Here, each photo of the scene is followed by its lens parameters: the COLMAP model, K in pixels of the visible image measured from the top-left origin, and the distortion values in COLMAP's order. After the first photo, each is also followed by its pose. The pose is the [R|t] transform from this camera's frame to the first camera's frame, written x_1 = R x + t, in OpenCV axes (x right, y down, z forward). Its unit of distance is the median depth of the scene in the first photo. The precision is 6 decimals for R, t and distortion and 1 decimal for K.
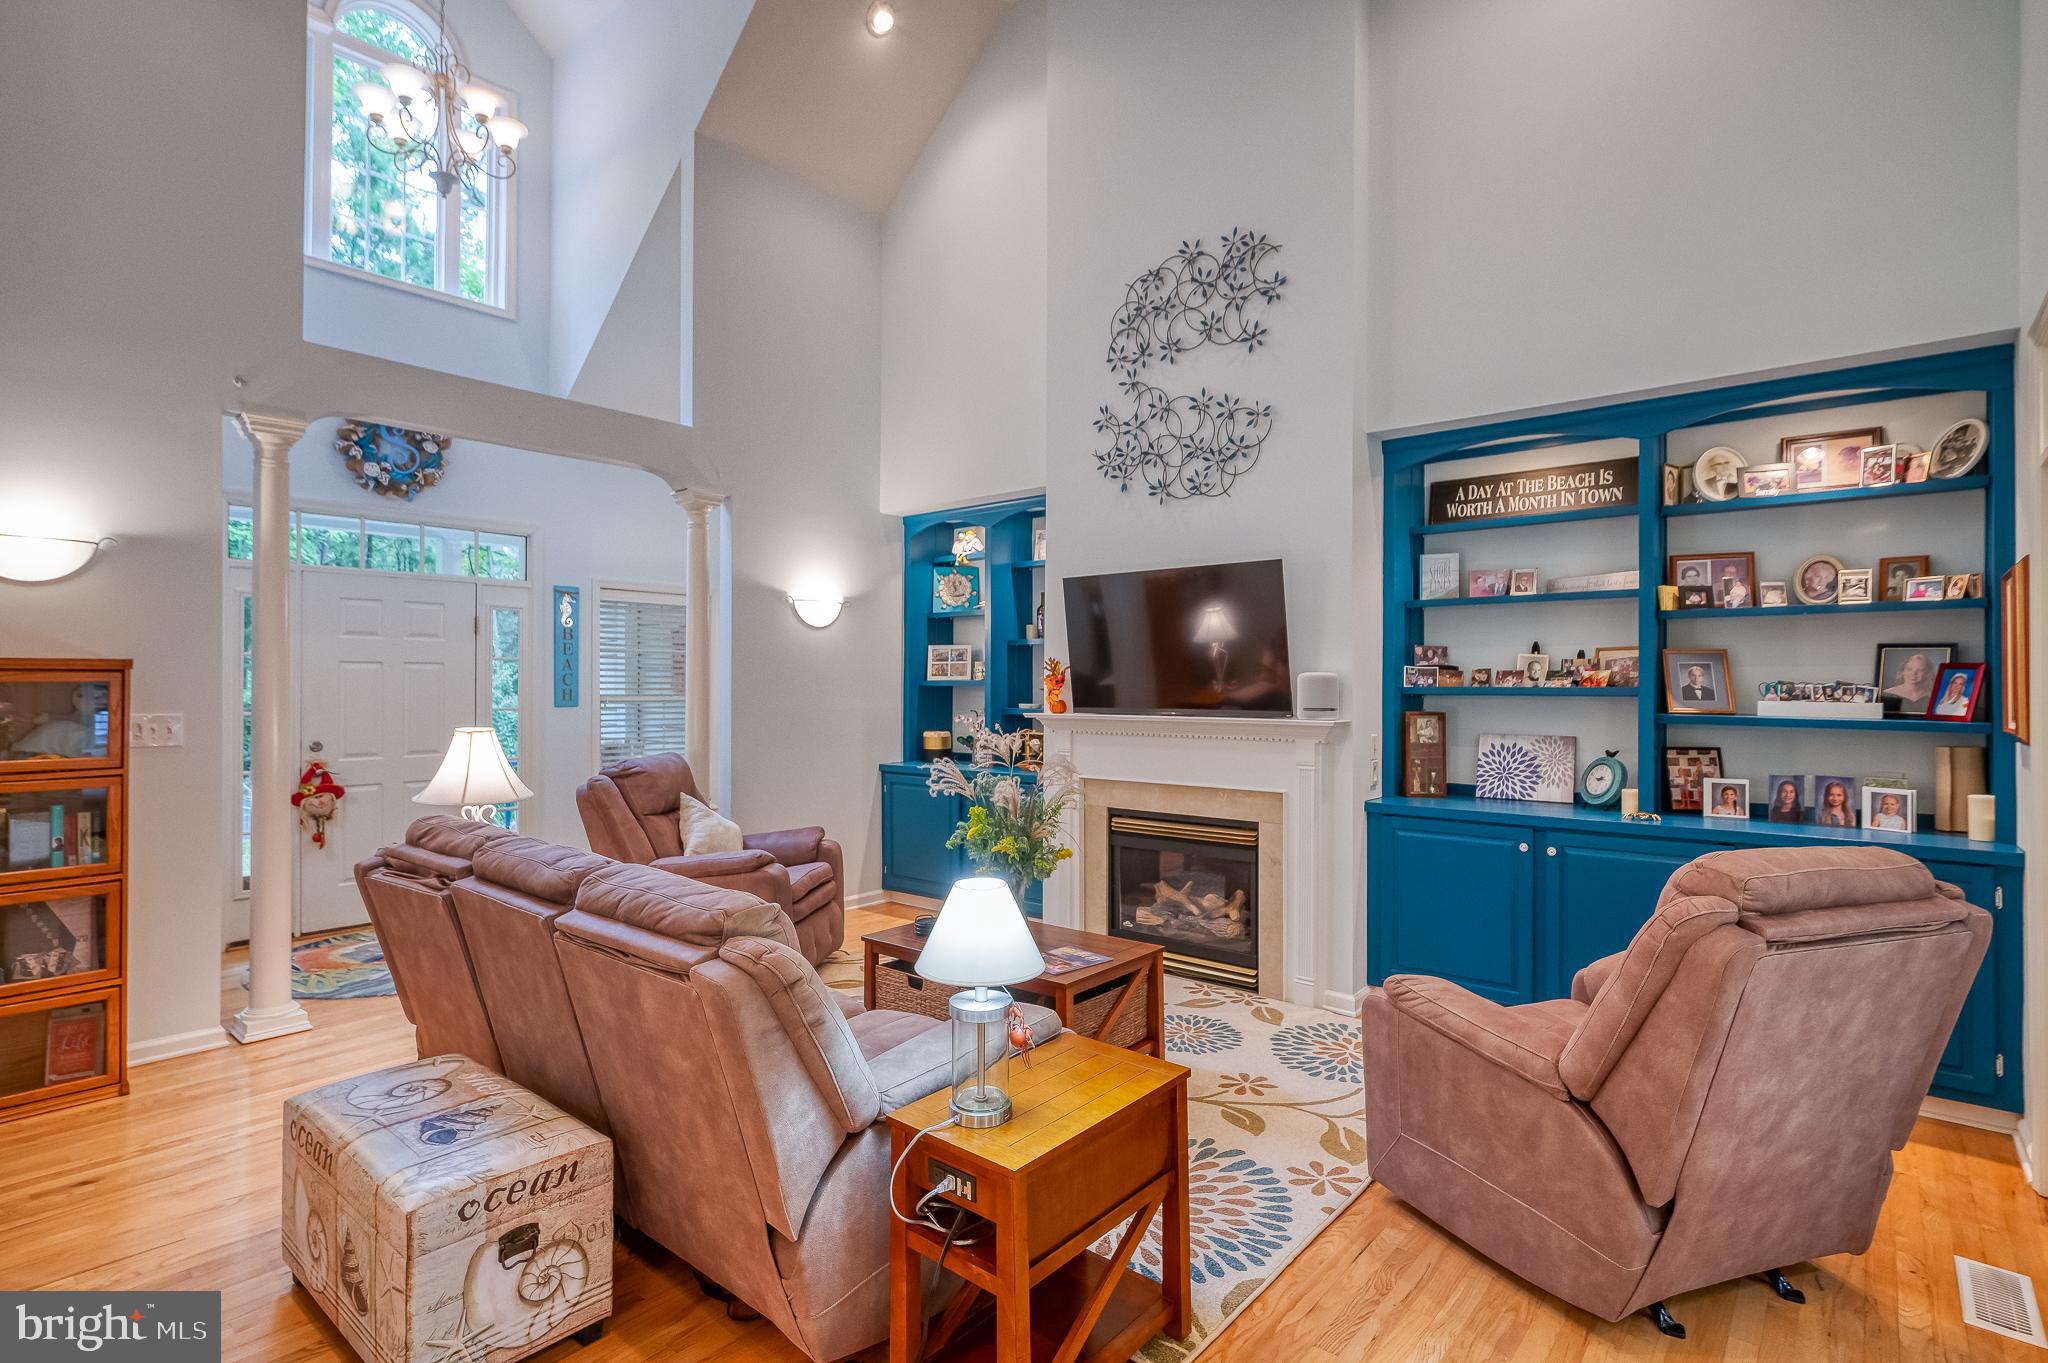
lens RADIAL K [[997.0, 0, 1023.3], [0, 997.0, 677.8], [0, 0, 1]] dist [0.000270, 0.000583]
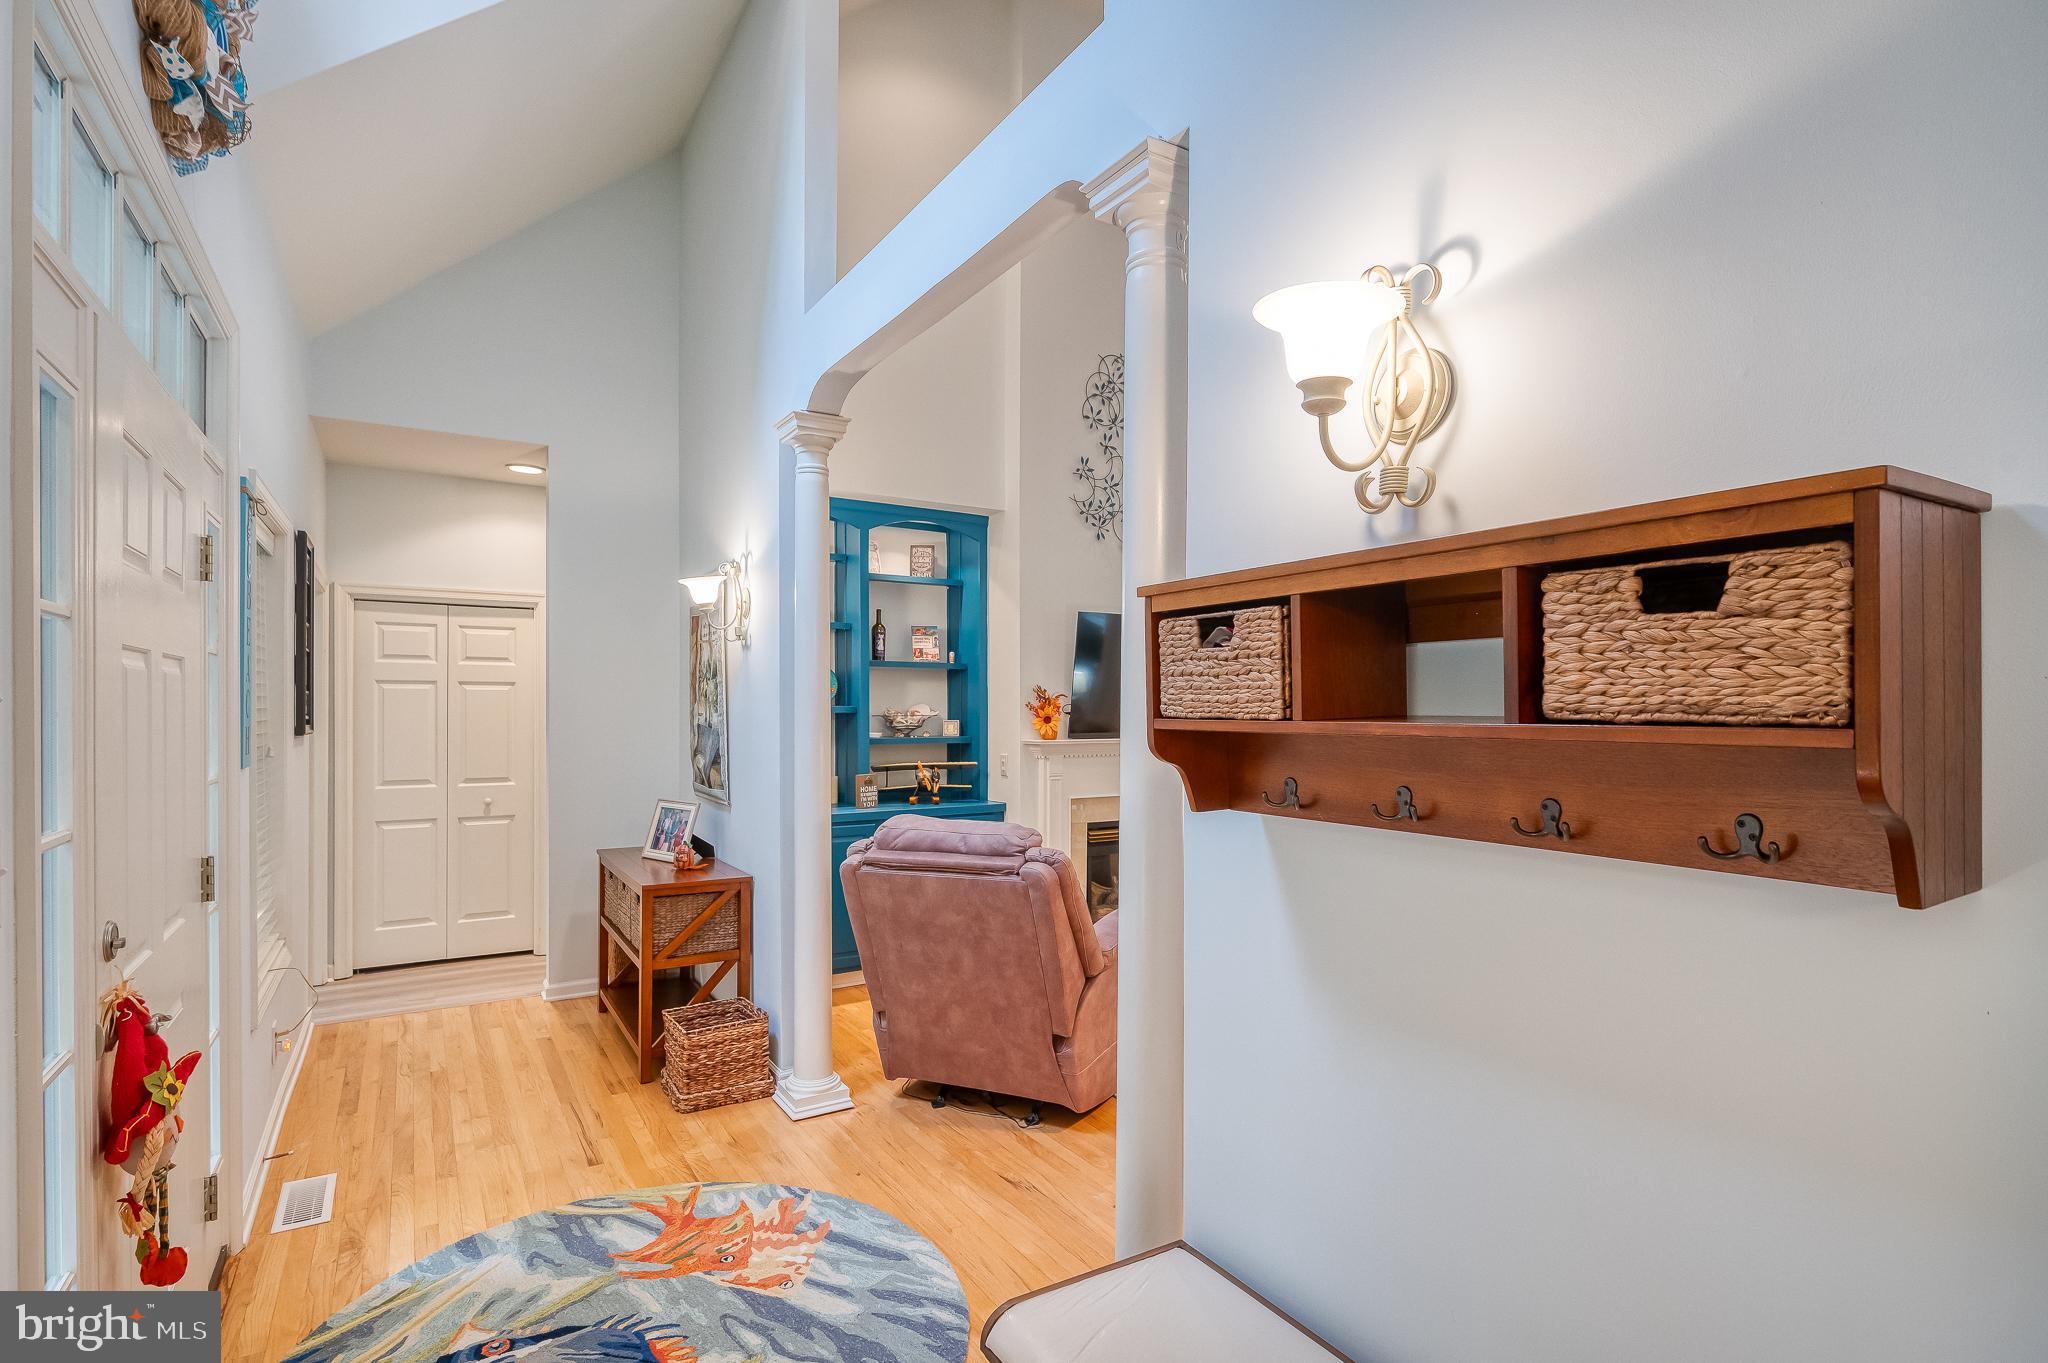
lens RADIAL K [[997.0, 0, 1033.3], [0, 997.0, 703.6], [0, 0, 1]] dist [0.000270, 0.000583]
pose [[0.310653, -0.001678, 0.950522, -0.978941], [-0.009845, 0.999939, 0.004983, -0.007544], [-0.950473, -0.010905, 0.310617, 0.711917]]
